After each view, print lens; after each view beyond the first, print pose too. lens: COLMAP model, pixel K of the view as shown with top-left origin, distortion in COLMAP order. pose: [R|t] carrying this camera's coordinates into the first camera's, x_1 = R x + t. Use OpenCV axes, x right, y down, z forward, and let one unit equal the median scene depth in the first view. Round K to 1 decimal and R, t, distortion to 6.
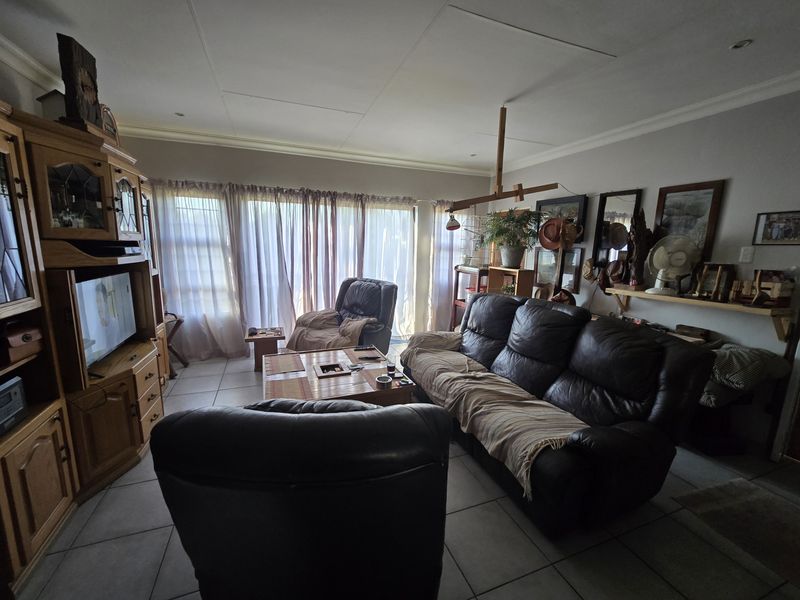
lens RADIAL K [[333.7, 0, 399.0], [0, 333.7, 302.7], [0, 0, 1]] dist [0.000543, -0.000179]
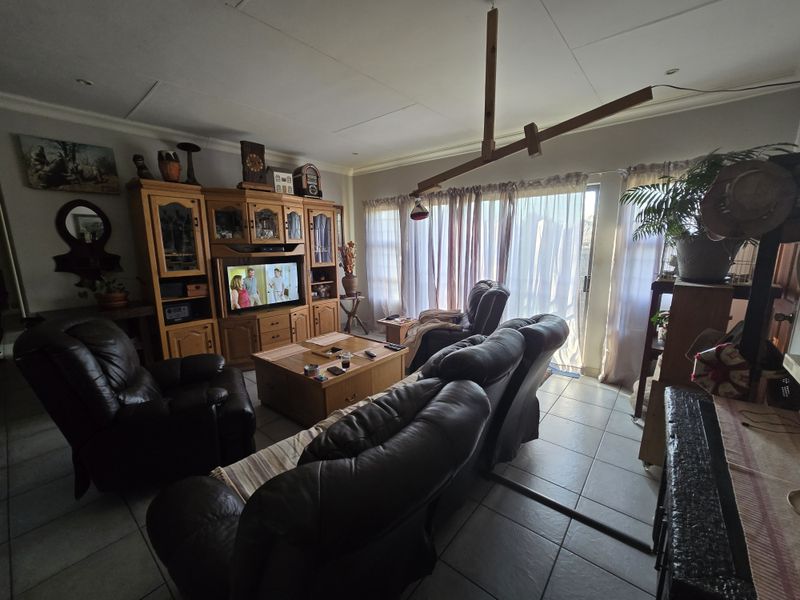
lens RADIAL K [[329.2, 0, 399.8], [0, 329.2, 303.4], [0, 0, 1]] dist [-0.001452, -0.000047]
pose [[0.482474, 0.130347, -0.866157, 0.680407], [-0.133331, 0.988271, 0.074454, -0.061849], [0.865703, 0.079563, 0.494194, 0.491026]]
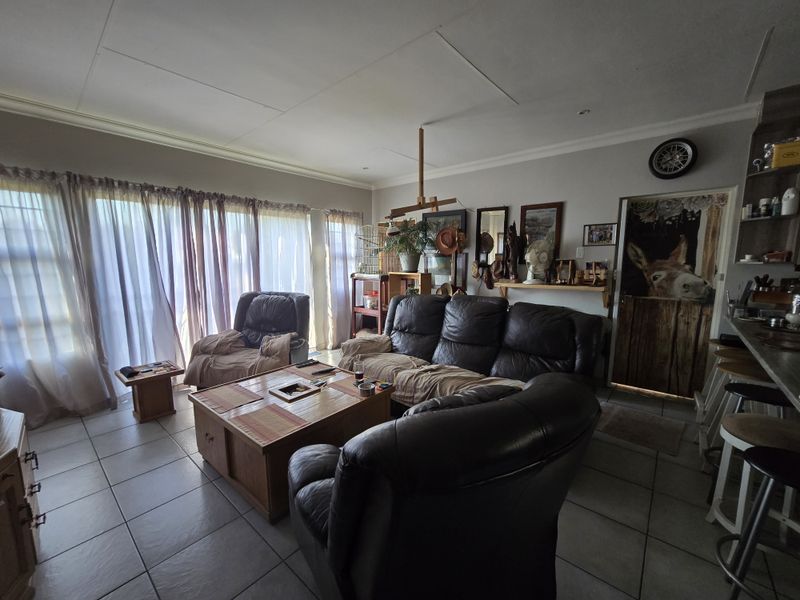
lens RADIAL K [[329.2, 0, 399.8], [0, 329.2, 303.4], [0, 0, 1]] dist [-0.001452, -0.000047]
pose [[0.881201, -0.090067, 0.464083, -0.263453], [0.105971, 0.994335, -0.008243, 0.004943], [-0.460711, 0.056443, 0.885753, 0.064373]]
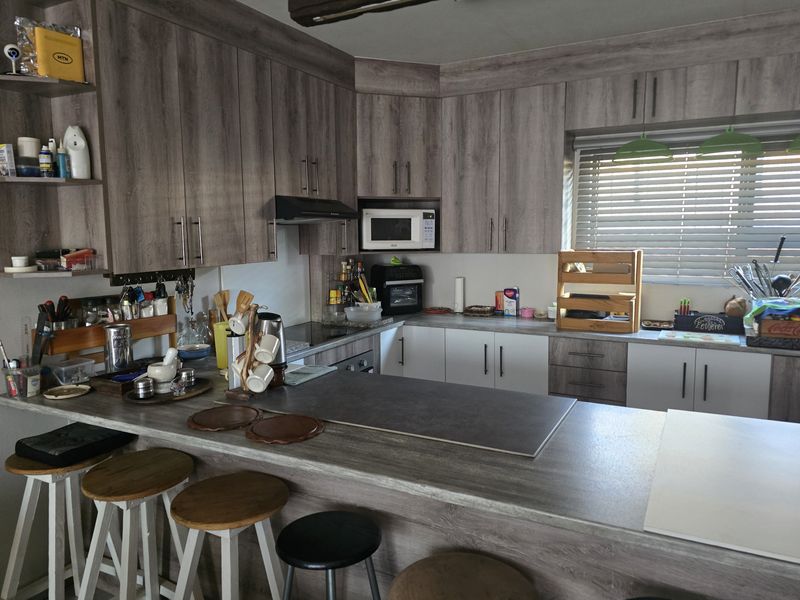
lens RADIAL K [[566.9, 0, 400.0], [0, 566.9, 300.0], [0, 0, 1]] dist [0.001426, -0.007940]
pose [[-0.647069, -0.112565, 0.754076, 0.116557], [0.125350, 0.959876, 0.250848, -0.089084], [-0.752057, 0.256839, -0.606996, 0.455743]]
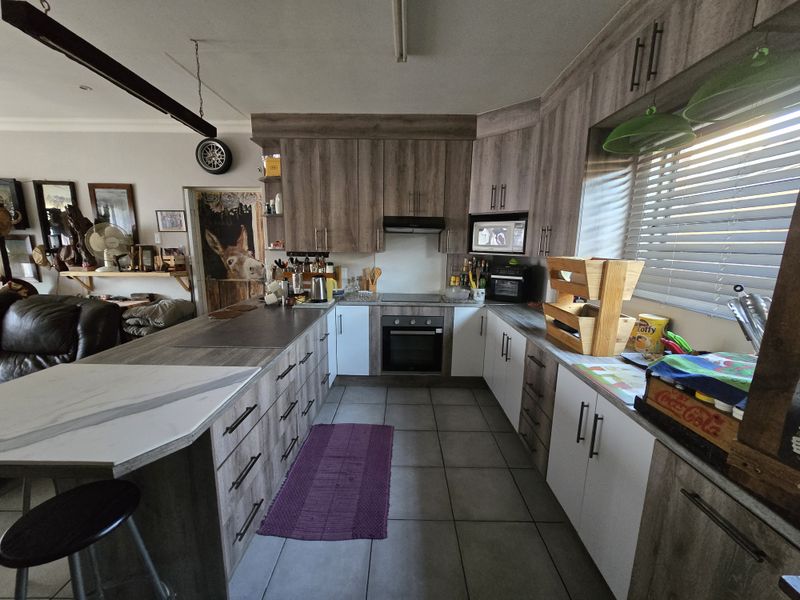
lens RADIAL K [[329.2, 0, 399.8], [0, 329.2, 303.4], [0, 0, 1]] dist [-0.001452, -0.000047]
pose [[0.374872, -0.185645, 0.908299, 0.051054], [0.155834, 0.978423, 0.135661, 0.077476], [-0.913885, 0.090688, 0.395714, -0.382013]]
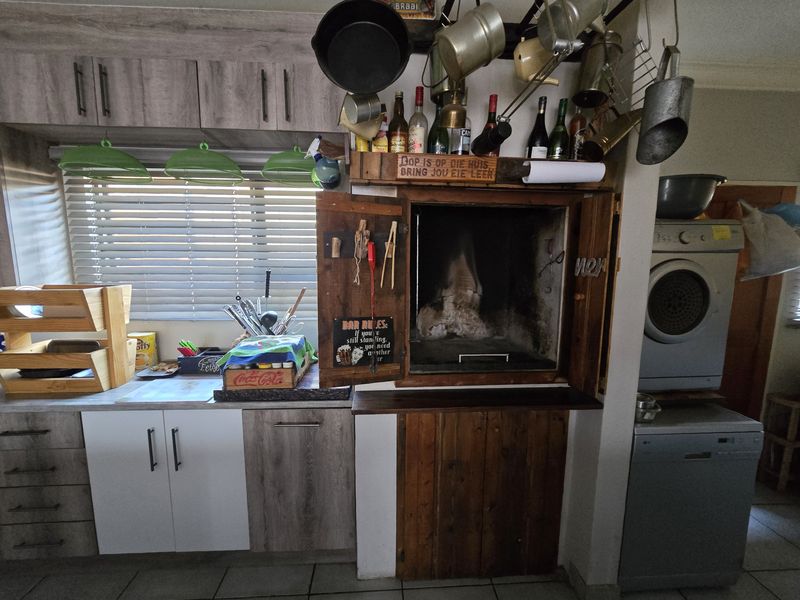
lens RADIAL K [[333.7, 0, 399.0], [0, 333.7, 302.7], [0, 0, 1]] dist [0.000543, -0.000179]
pose [[-0.951581, -0.069394, 0.299463, 0.077296], [0.024265, 0.954190, 0.298216, 0.020838], [-0.306439, 0.291043, -0.906305, -0.177355]]
